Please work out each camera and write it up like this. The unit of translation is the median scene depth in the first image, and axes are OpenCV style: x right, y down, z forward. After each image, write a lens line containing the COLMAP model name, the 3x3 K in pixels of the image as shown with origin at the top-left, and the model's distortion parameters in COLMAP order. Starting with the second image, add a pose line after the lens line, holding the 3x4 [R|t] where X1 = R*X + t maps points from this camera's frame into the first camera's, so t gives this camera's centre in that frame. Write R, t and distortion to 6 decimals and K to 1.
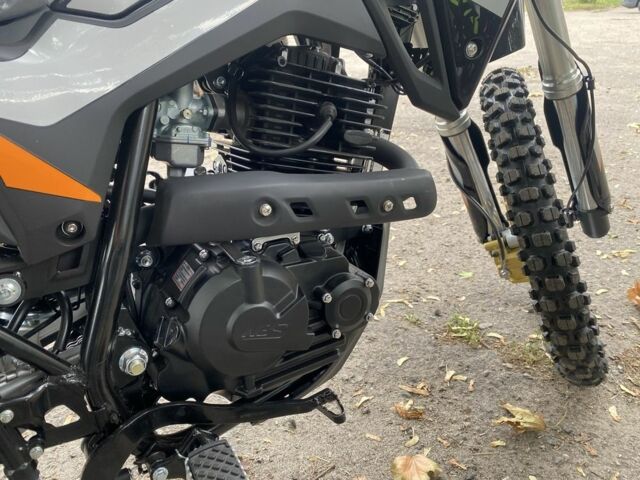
lens RADIAL K [[483.4, 0, 320.9], [0, 483.4, 232.4], [0, 0, 1]] dist [0.008818, -0.001232]
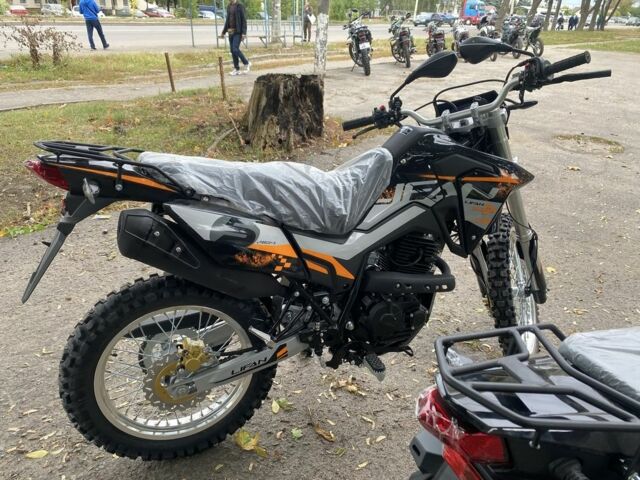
lens RADIAL K [[483.4, 0, 320.9], [0, 483.4, 232.4], [0, 0, 1]] dist [0.008818, -0.001232]
pose [[0.985079, 0.137173, -0.103934, -0.277187], [-0.137301, 0.990511, 0.005950, -0.287124], [0.103764, 0.008409, 0.994566, -1.868528]]
